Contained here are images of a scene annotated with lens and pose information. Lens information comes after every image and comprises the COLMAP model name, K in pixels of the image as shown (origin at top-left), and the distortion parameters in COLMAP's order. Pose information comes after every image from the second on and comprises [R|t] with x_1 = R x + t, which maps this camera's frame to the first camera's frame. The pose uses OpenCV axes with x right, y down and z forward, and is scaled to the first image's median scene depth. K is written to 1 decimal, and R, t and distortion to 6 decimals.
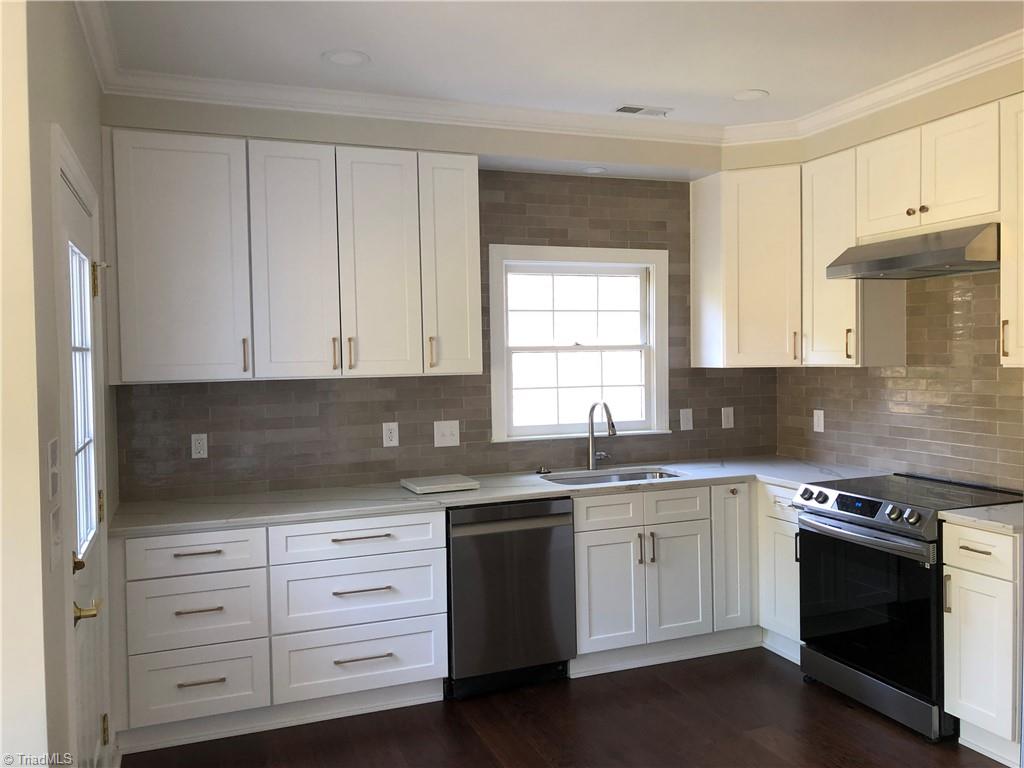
lens RADIAL K [[853.6, 0, 513.5], [0, 853.6, 385.0], [0, 0, 1]] dist [0.015003, -0.020475]
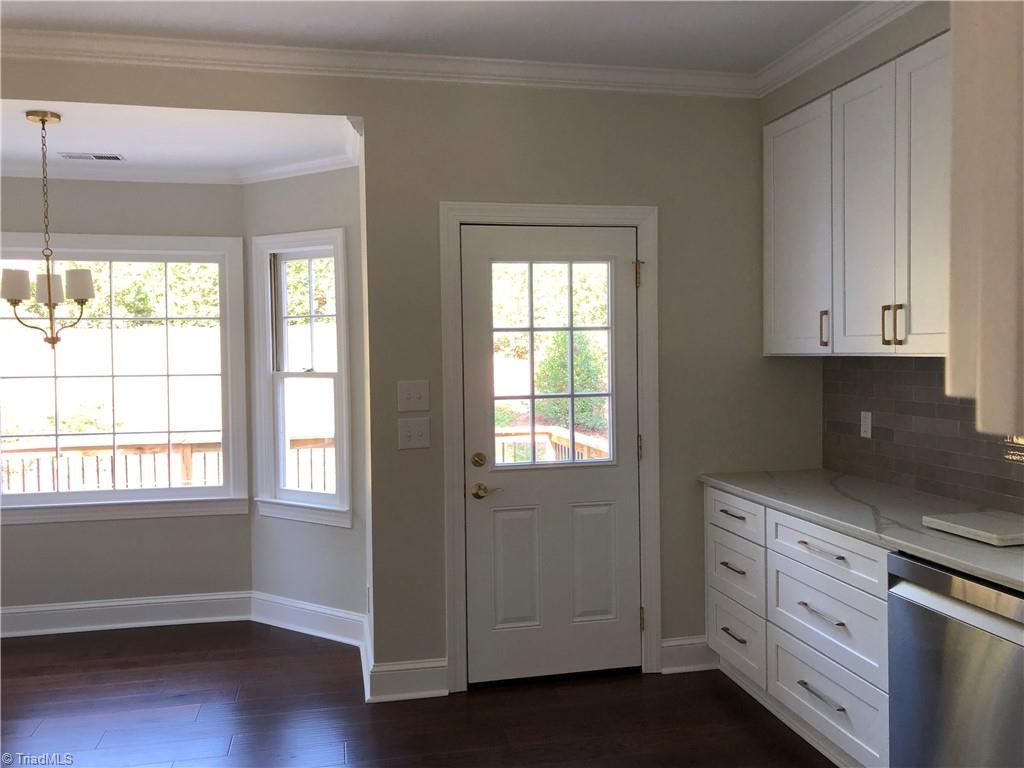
lens RADIAL K [[853.6, 0, 512.7], [0, 853.6, 379.0], [0, 0, 1]] dist [0.015003, -0.020475]
pose [[-0.167077, 0.055123, -0.984402, 0.653836], [-0.021586, 0.997992, 0.059548, -0.027842], [0.985707, 0.031198, -0.165552, 0.810988]]
